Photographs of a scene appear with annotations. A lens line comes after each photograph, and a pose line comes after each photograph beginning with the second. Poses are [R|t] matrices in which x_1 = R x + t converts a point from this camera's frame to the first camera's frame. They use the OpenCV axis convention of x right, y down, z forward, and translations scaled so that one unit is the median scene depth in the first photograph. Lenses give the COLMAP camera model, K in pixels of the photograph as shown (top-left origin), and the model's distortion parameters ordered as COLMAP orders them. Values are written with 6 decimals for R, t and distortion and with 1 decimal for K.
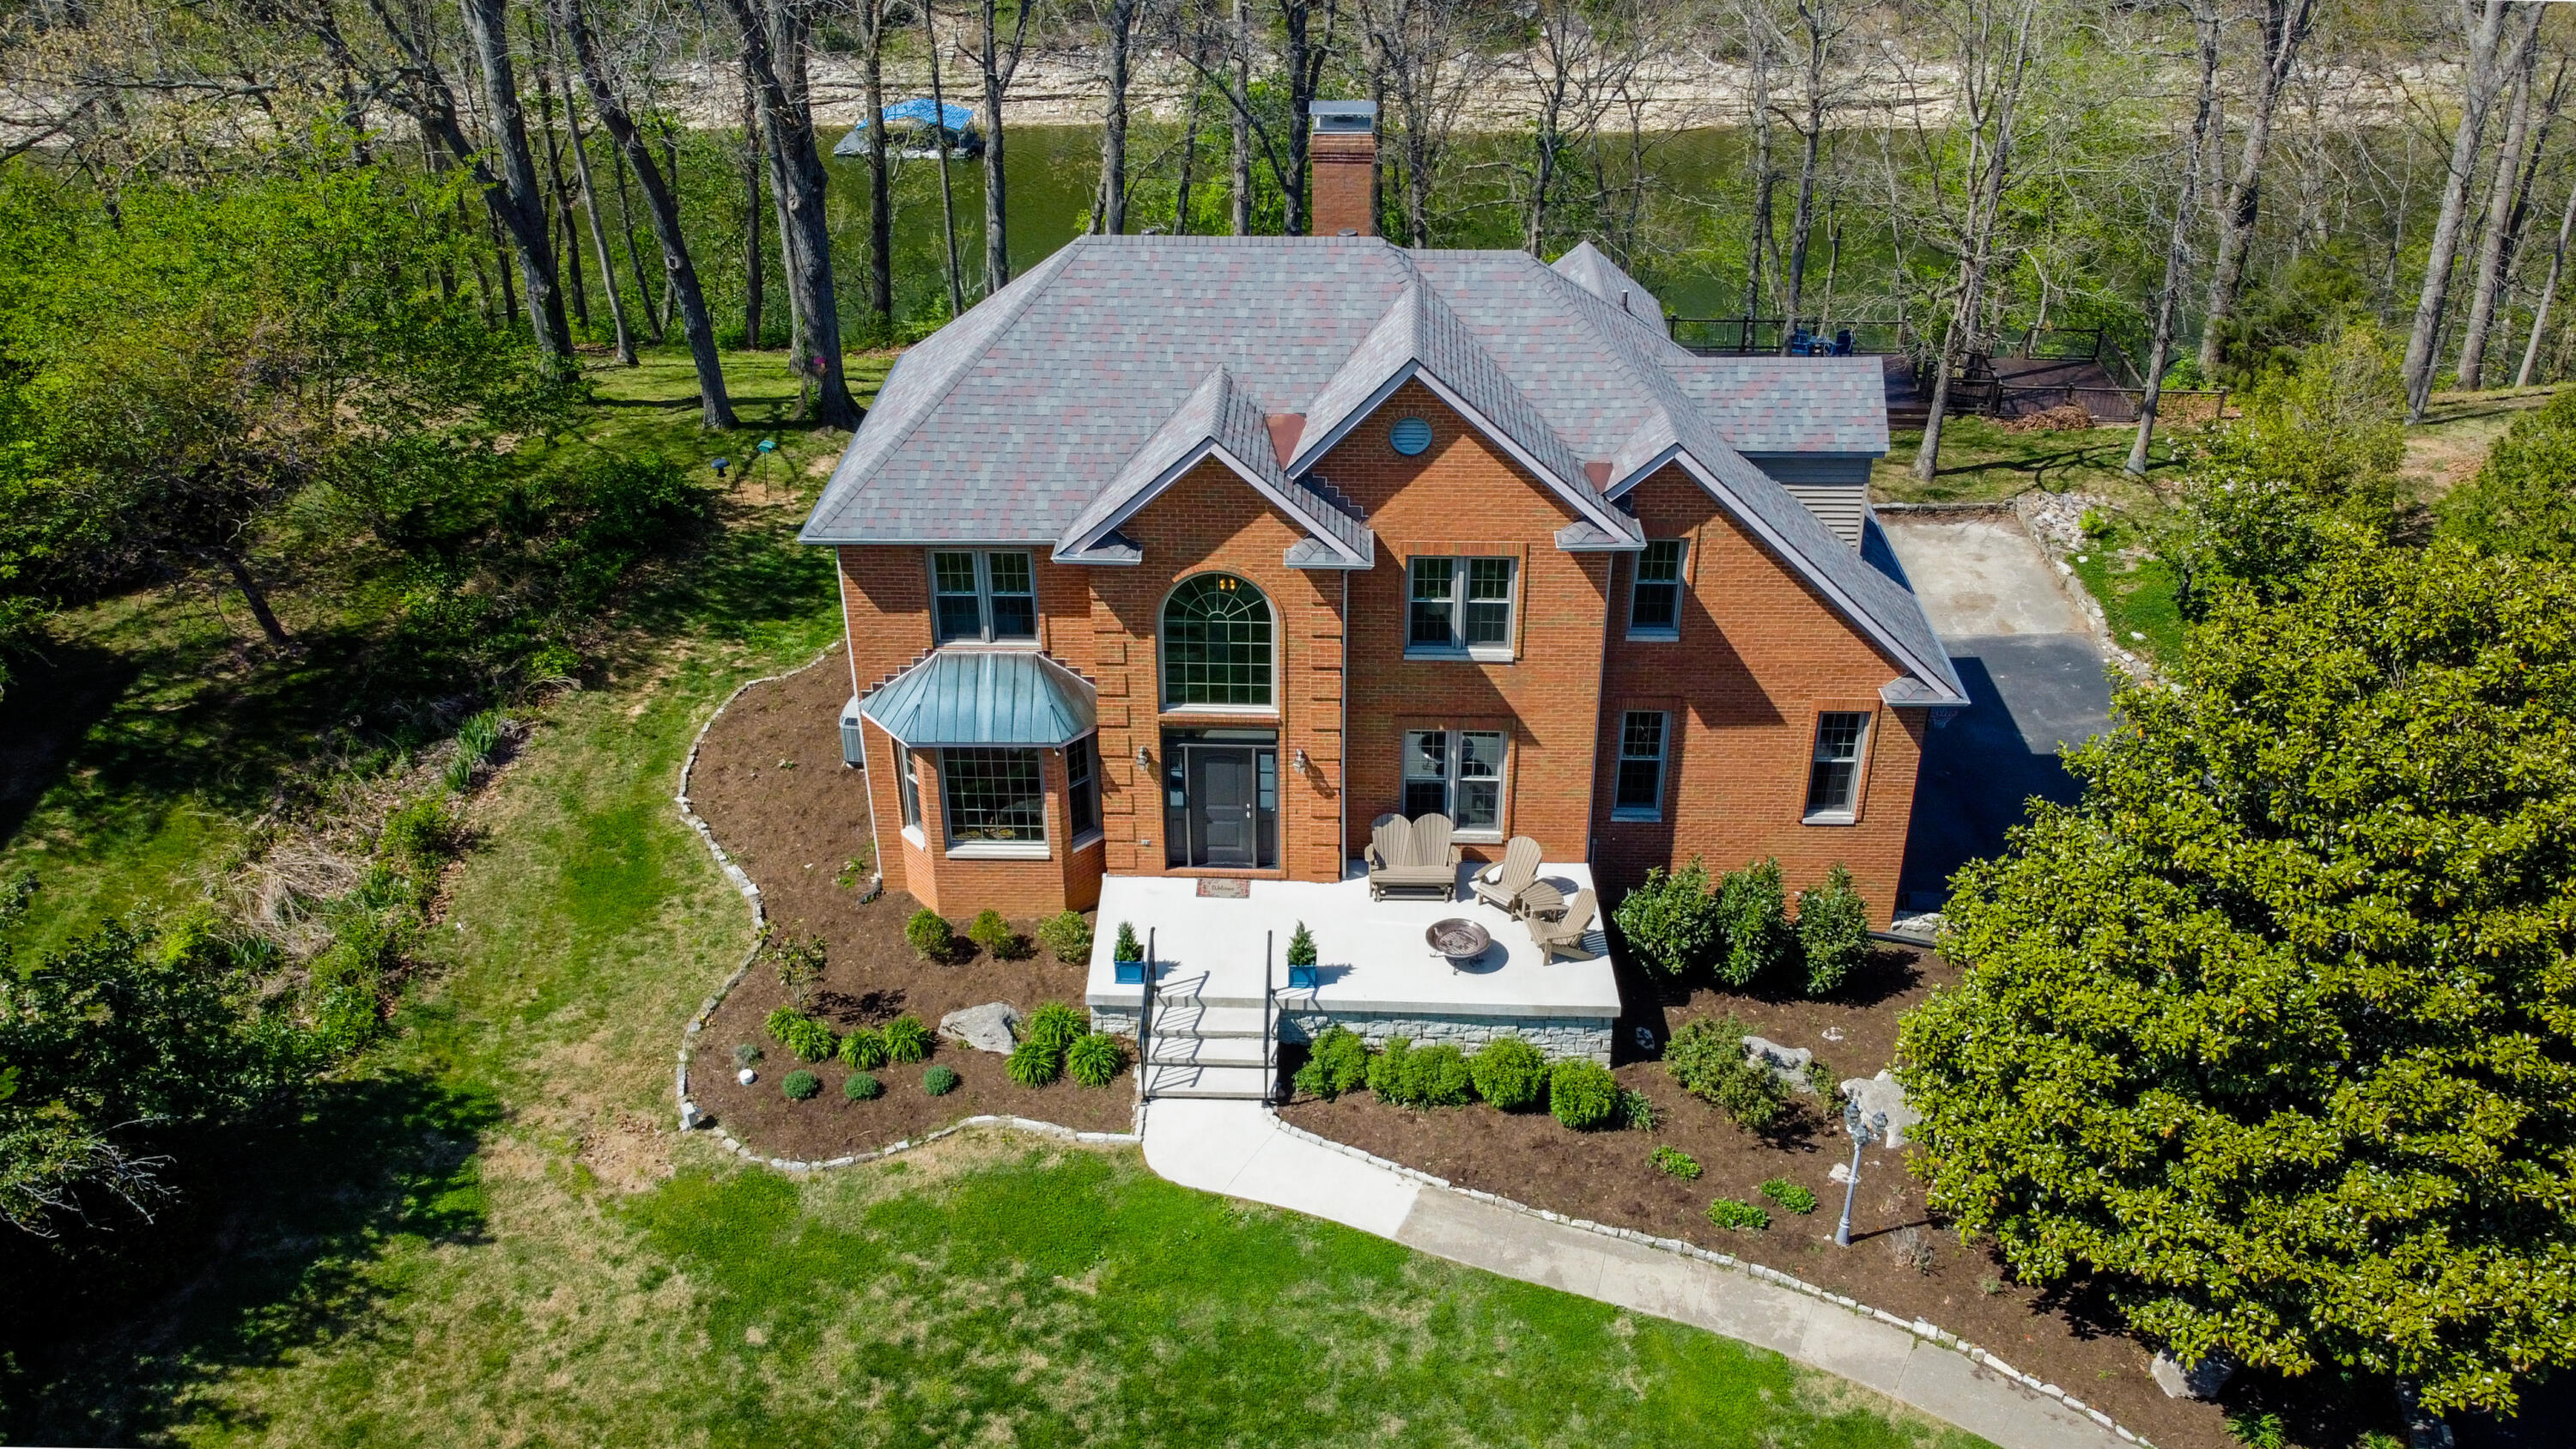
lens RADIAL K [[1934.5, 0, 1272.4], [0, 1934.5, 744.0], [0, 0, 1]] dist [-0.002125, -0.001294]
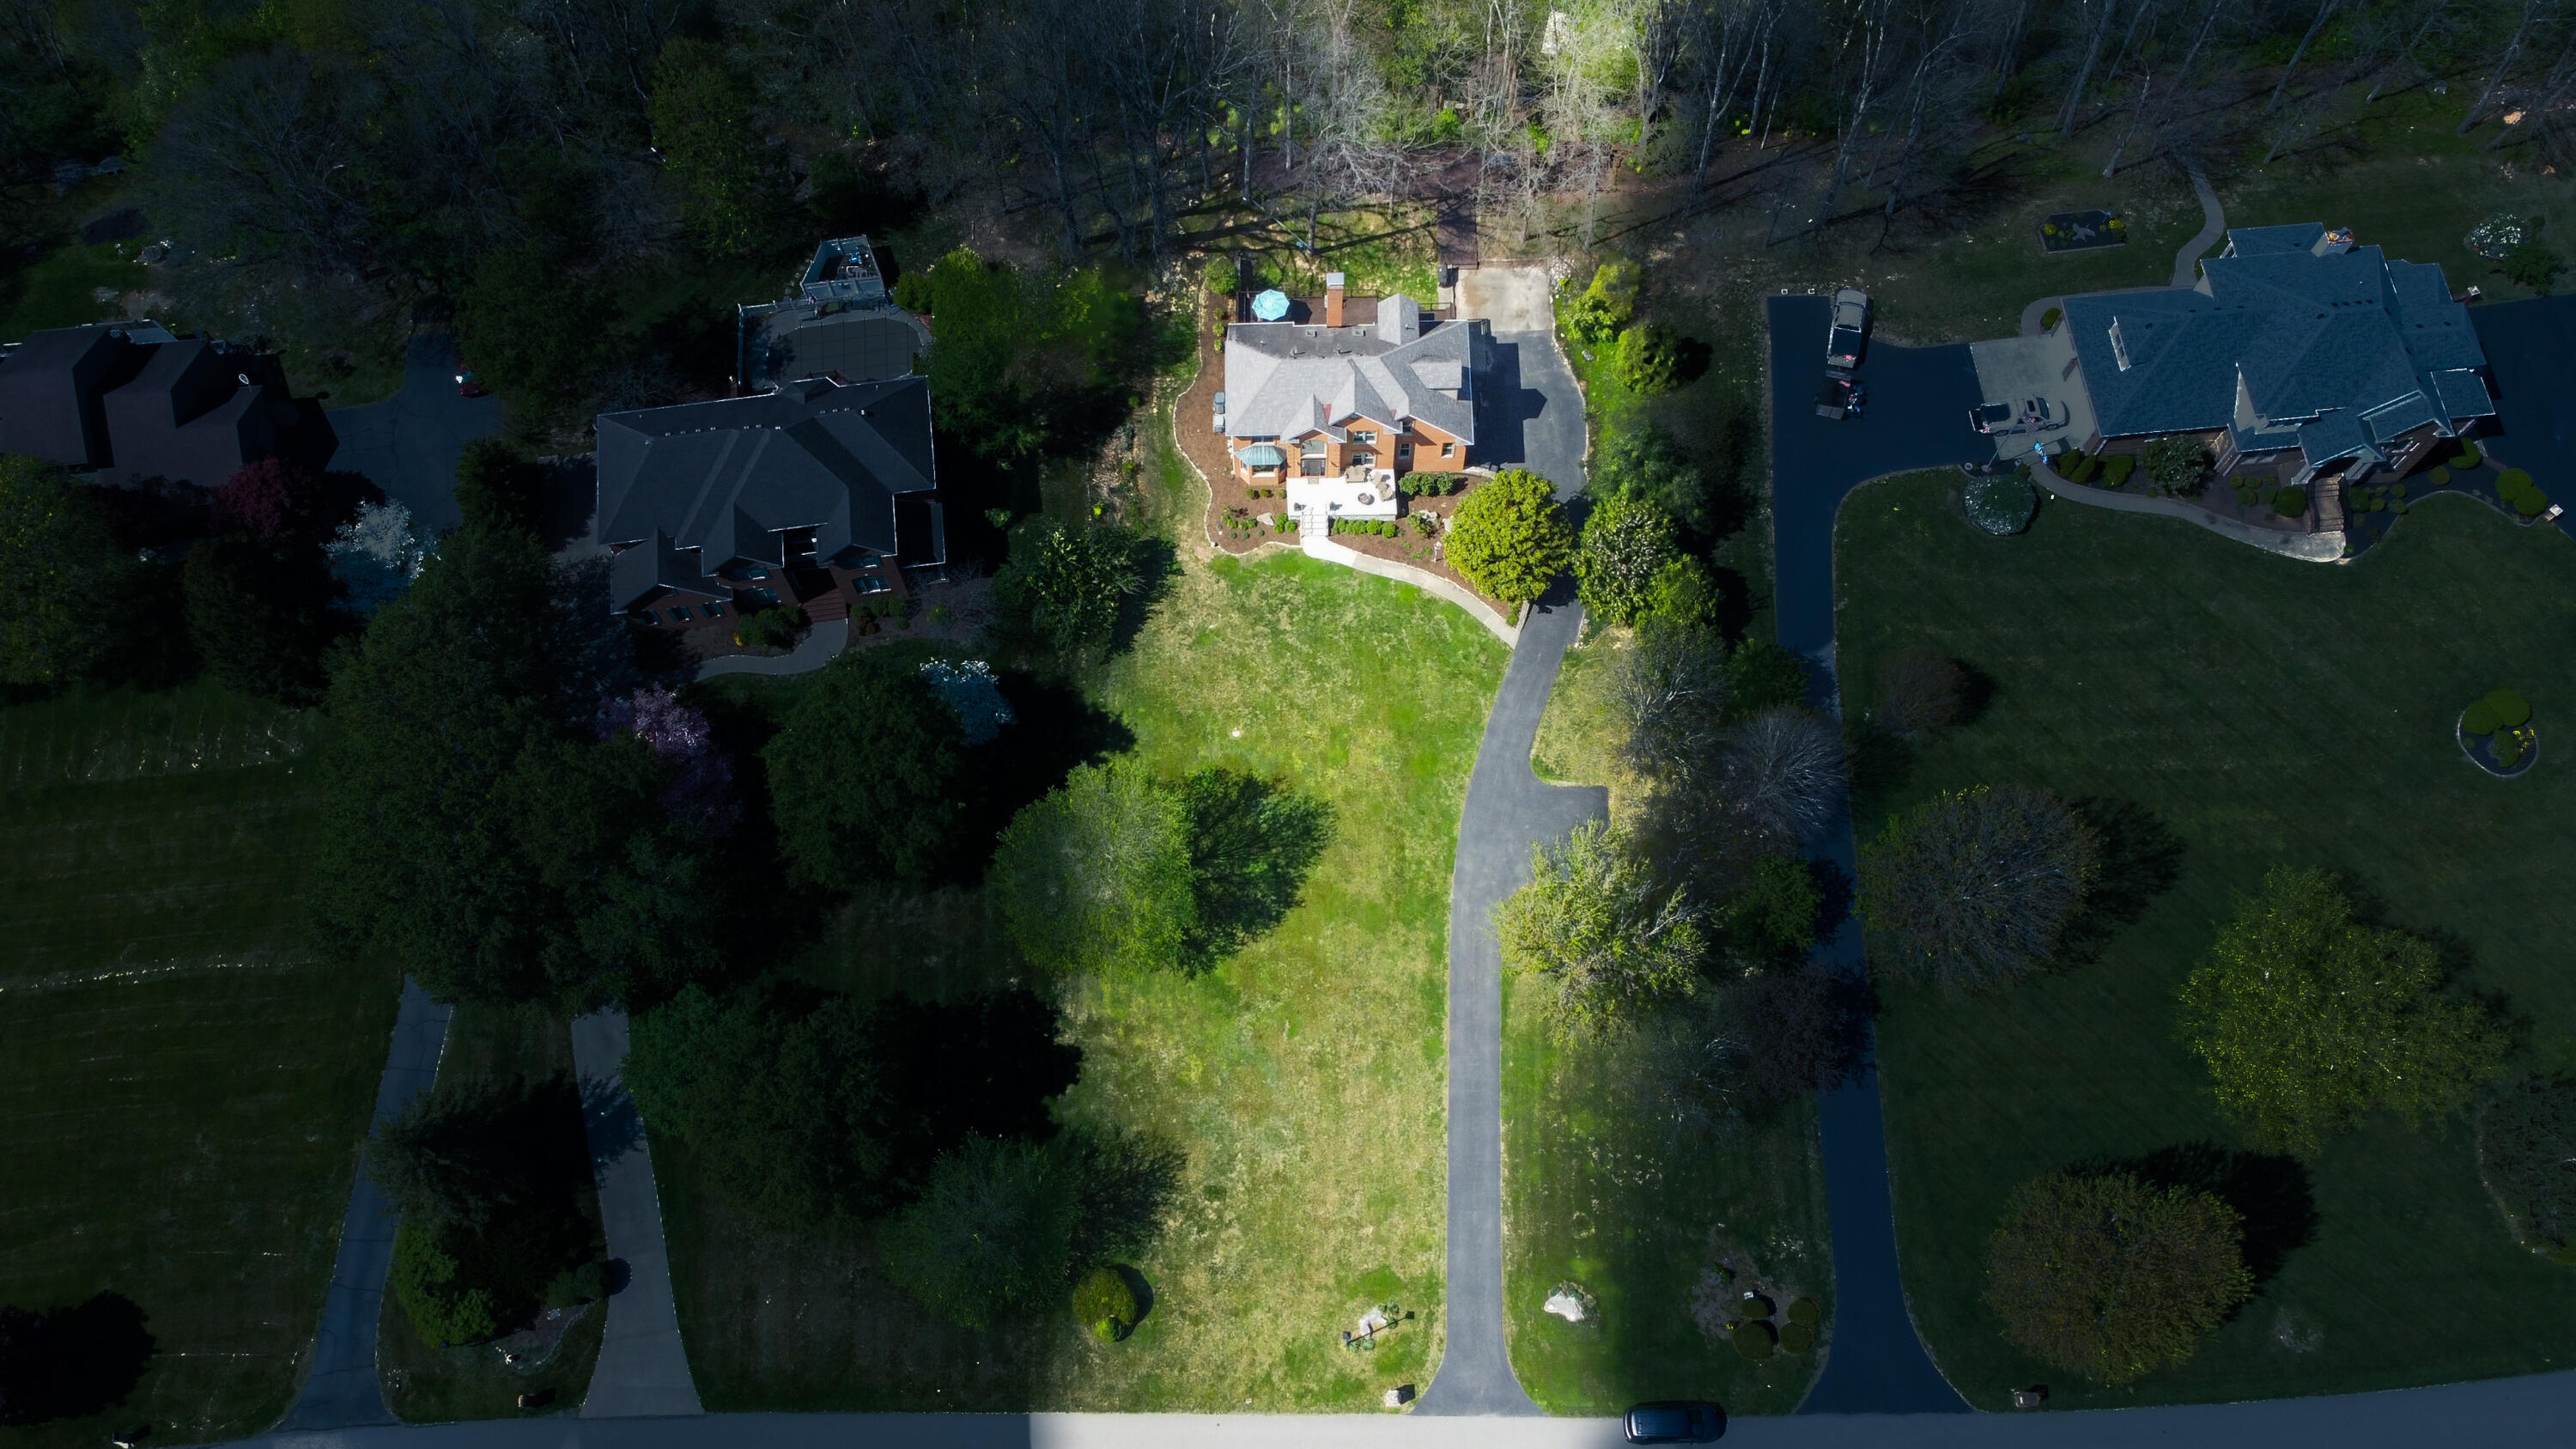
lens RADIAL K [[1934.5, 0, 1294.0], [0, 1934.5, 716.4], [0, 0, 1]] dist [-0.002125, -0.001294]
pose [[0.998539, -0.050173, 0.020079, -0.200339], [0.027270, 0.788589, 0.614315, -2.403711], [-0.046656, -0.612870, 0.788805, -3.085771]]
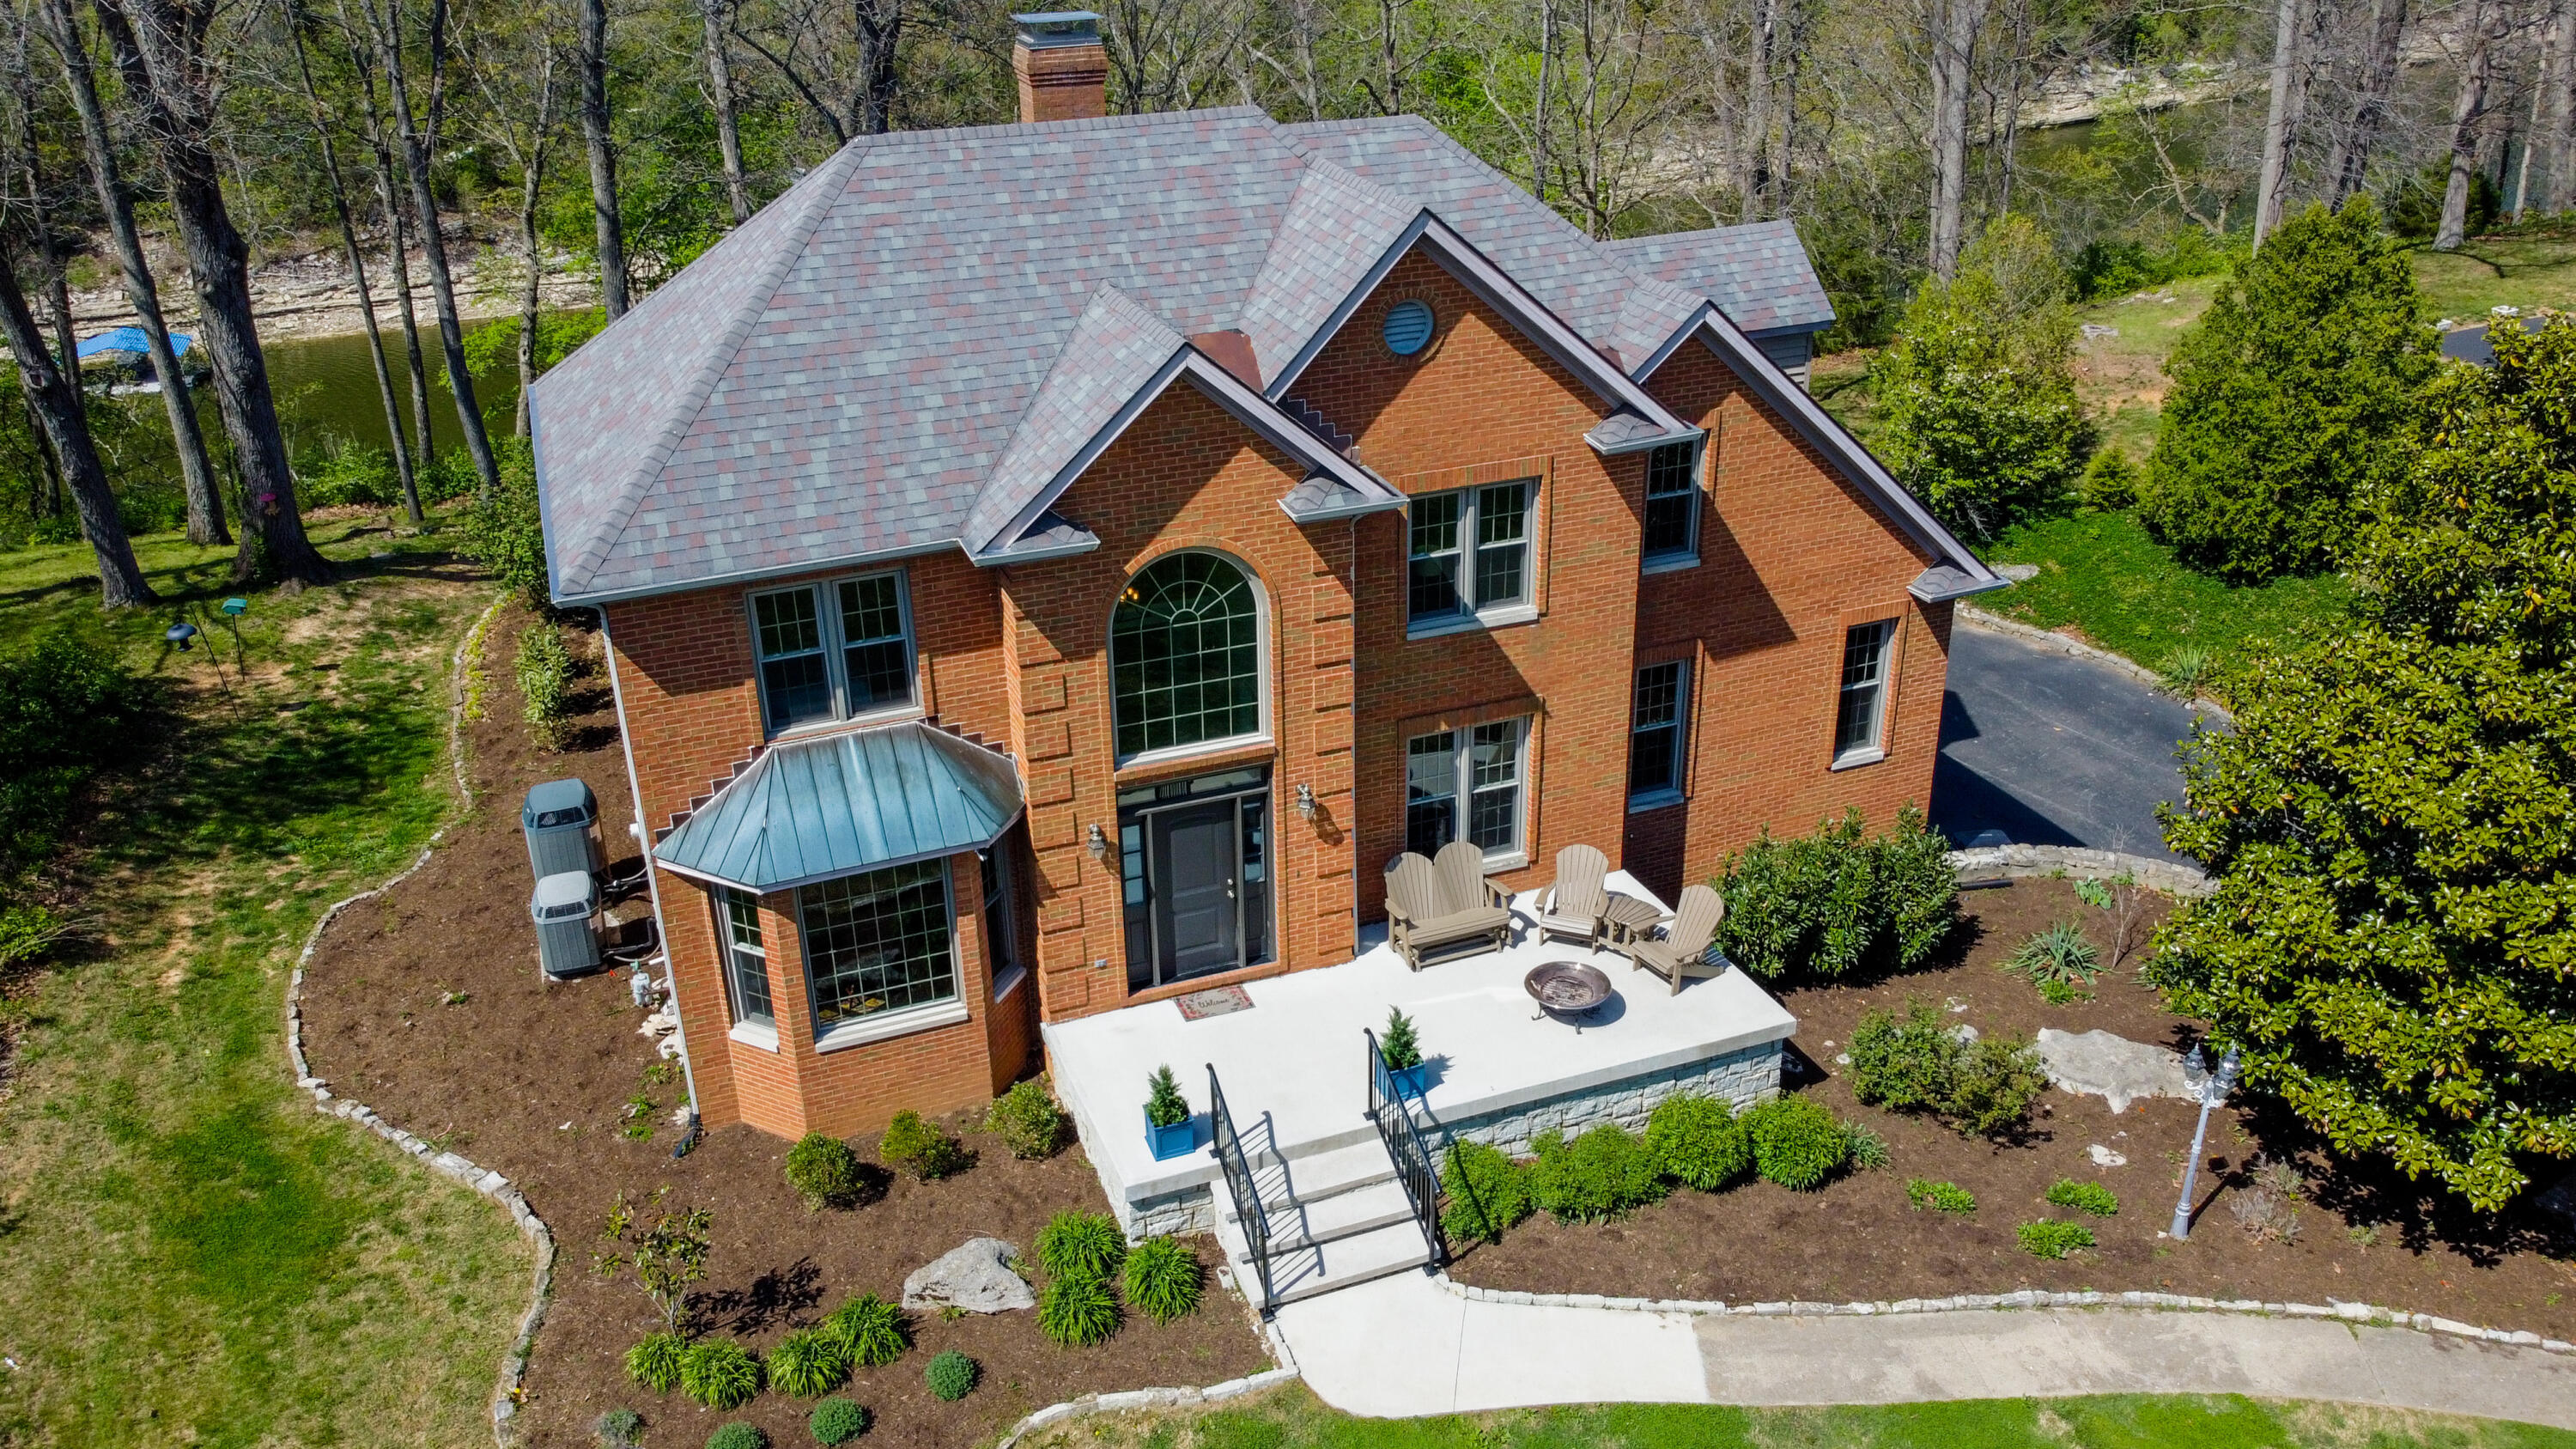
lens RADIAL K [[1934.5, 0, 1282.0], [0, 1934.5, 731.0], [0, 0, 1]] dist [-0.002125, -0.001294]
pose [[0.923743, -0.181724, 0.337158, -0.236577], [0.211849, 0.975782, -0.054487, 0.021319], [-0.319091, 0.121759, 0.939870, 0.314868]]
